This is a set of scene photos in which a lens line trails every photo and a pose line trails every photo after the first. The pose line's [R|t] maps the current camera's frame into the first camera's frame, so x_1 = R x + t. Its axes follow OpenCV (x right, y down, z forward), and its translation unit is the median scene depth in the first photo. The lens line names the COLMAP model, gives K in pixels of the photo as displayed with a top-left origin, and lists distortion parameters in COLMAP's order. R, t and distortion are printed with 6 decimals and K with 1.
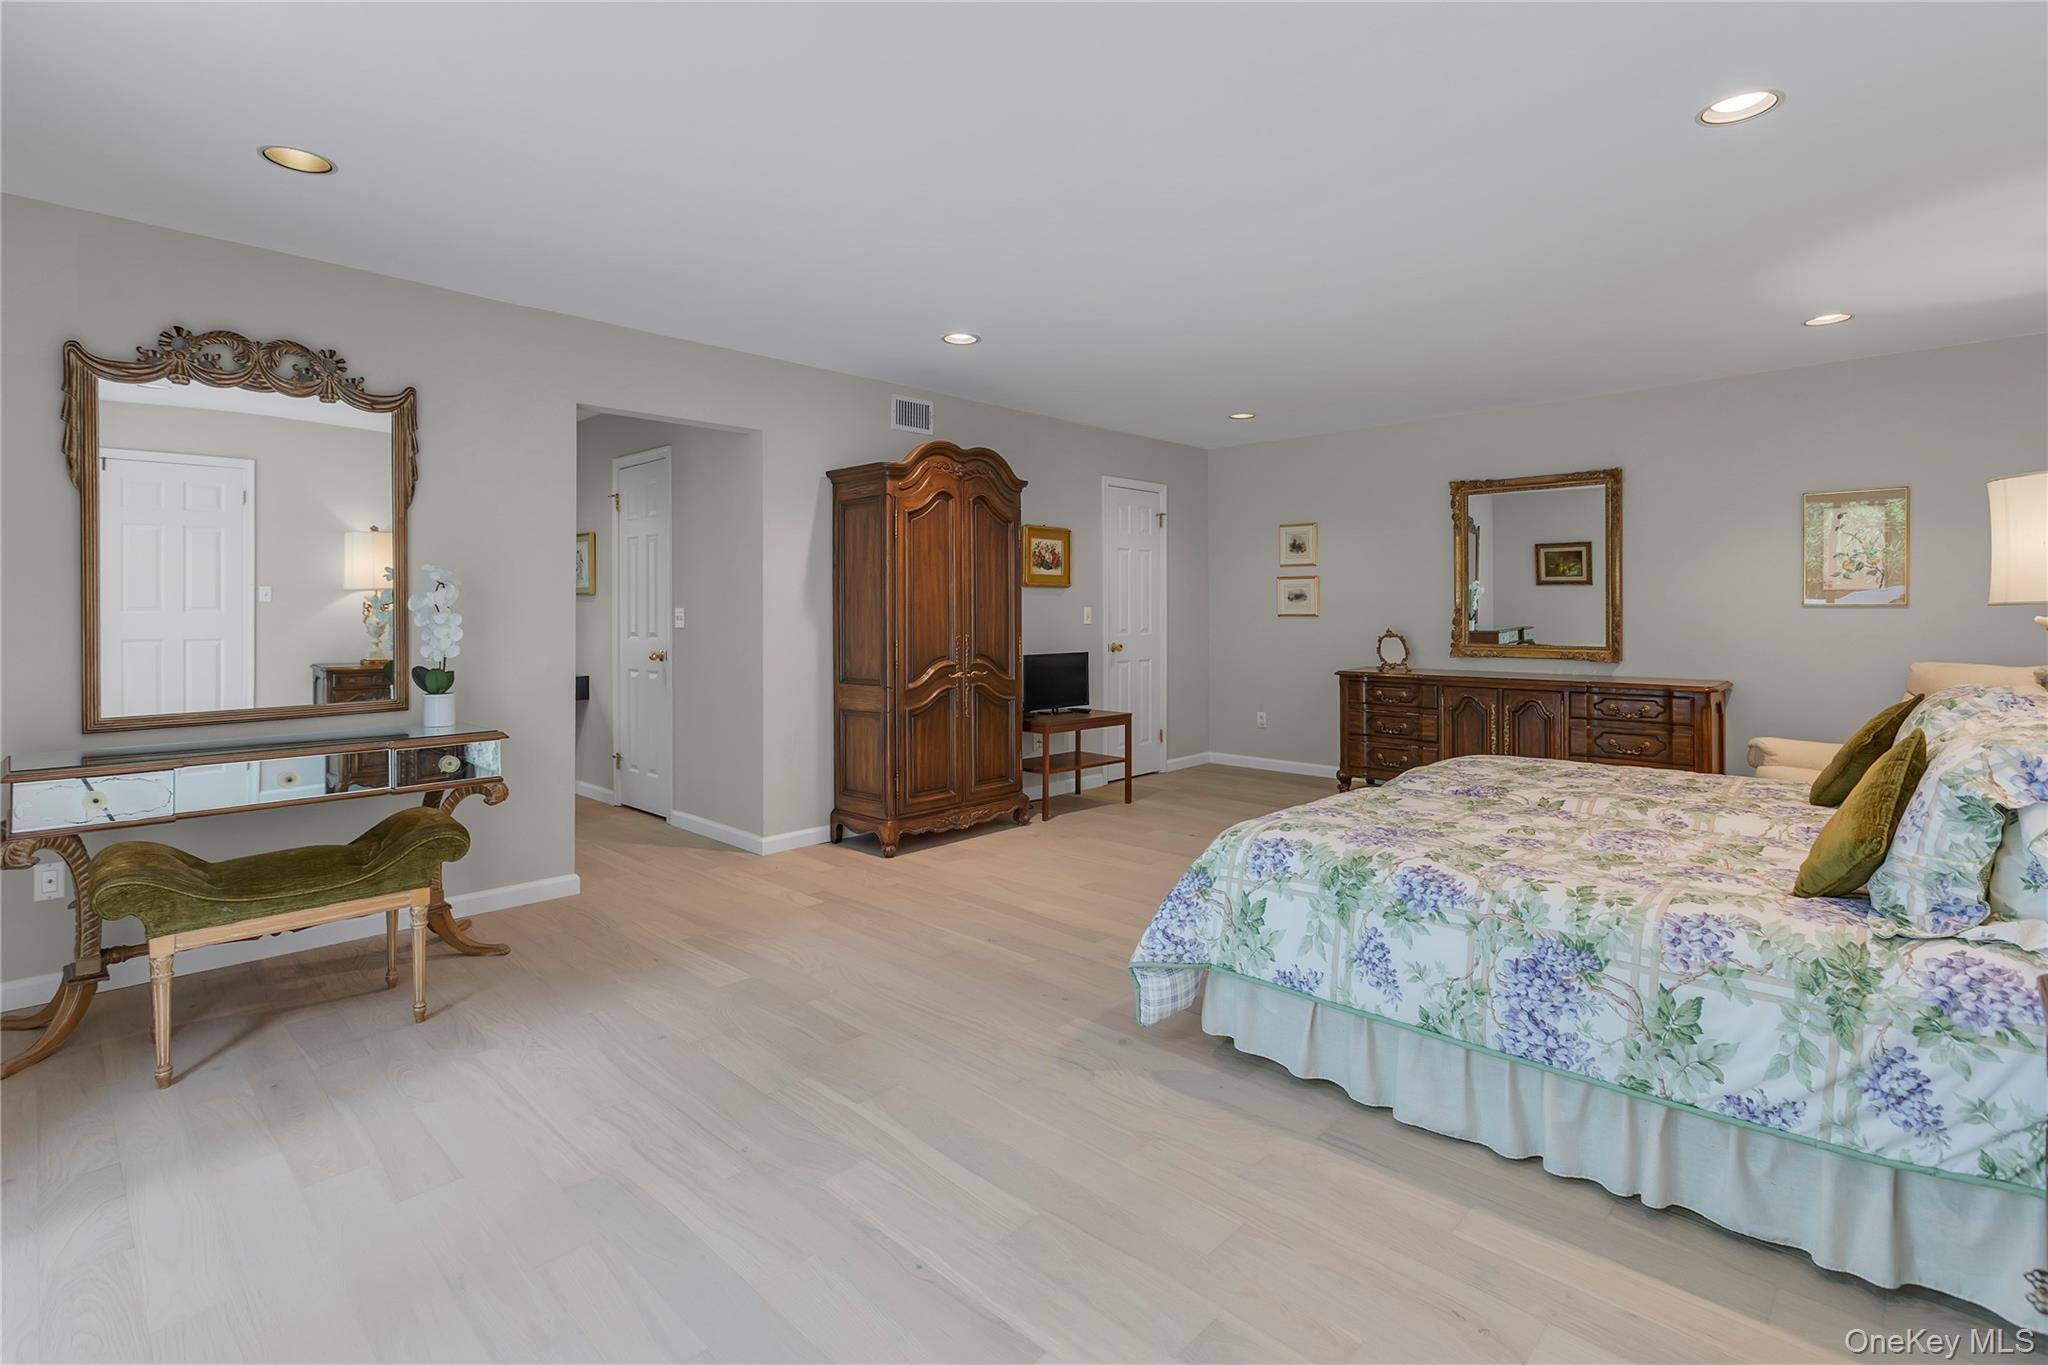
lens RADIAL K [[985.0, 0, 994.3], [0, 985.0, 594.8], [0, 0, 1]] dist [-0.004578, 0.001060]
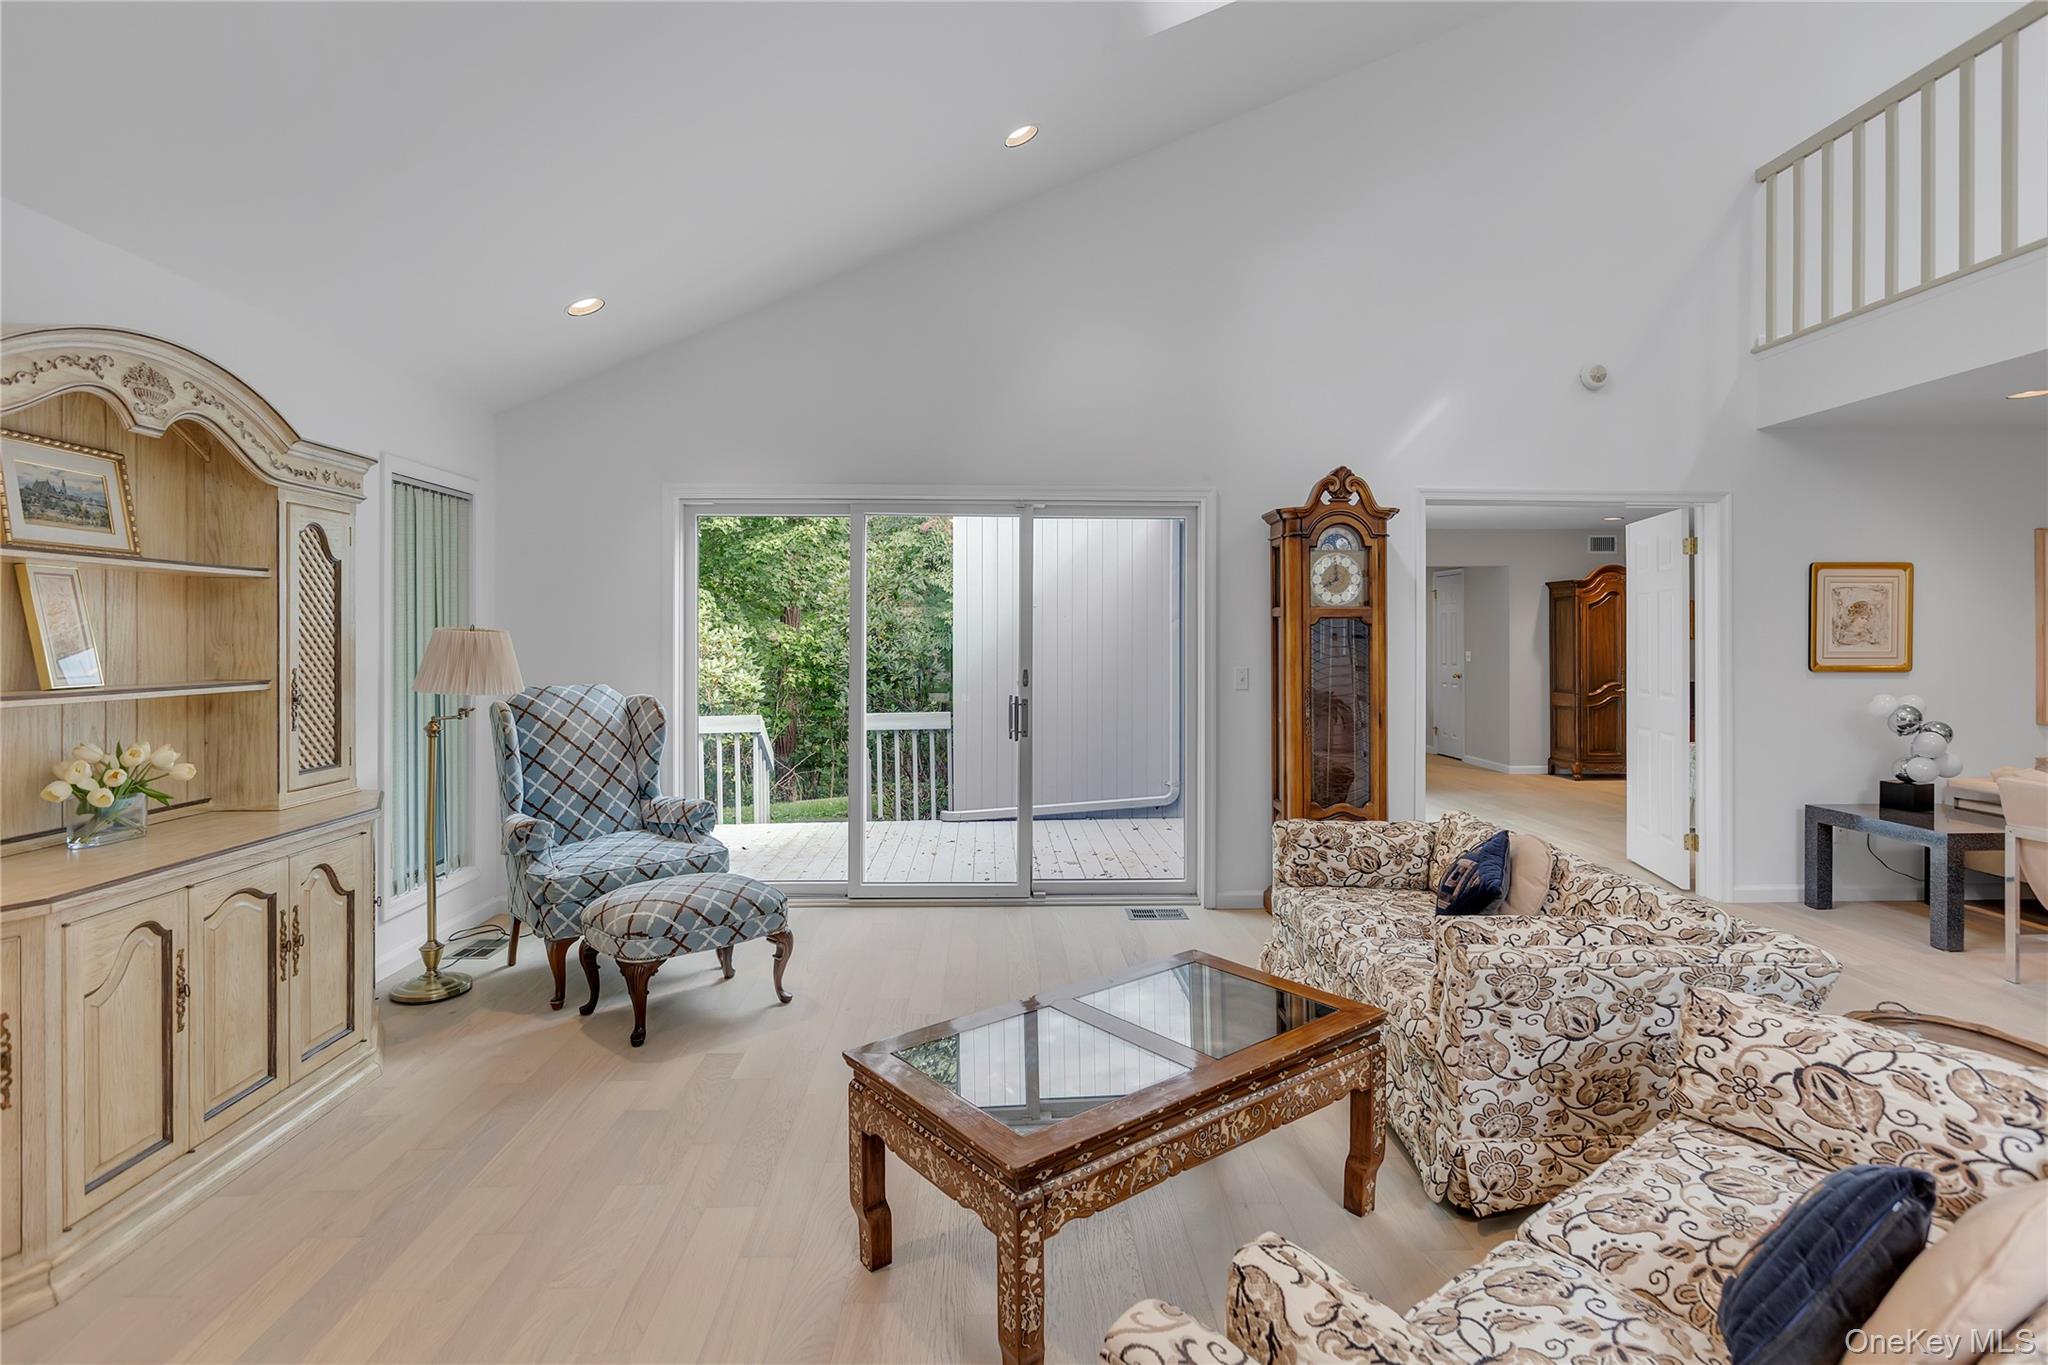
lens RADIAL K [[1047.5, 0, 1005.0], [0, 1047.5, 639.0], [0, 0, 1]] dist [-0.012688, 0.002975]
pose [[0.733158, 0.006472, -0.680027, 0.453661], [0.006938, 0.999831, 0.016996, -0.056800], [0.680023, -0.017179, 0.732990, -1.249364]]
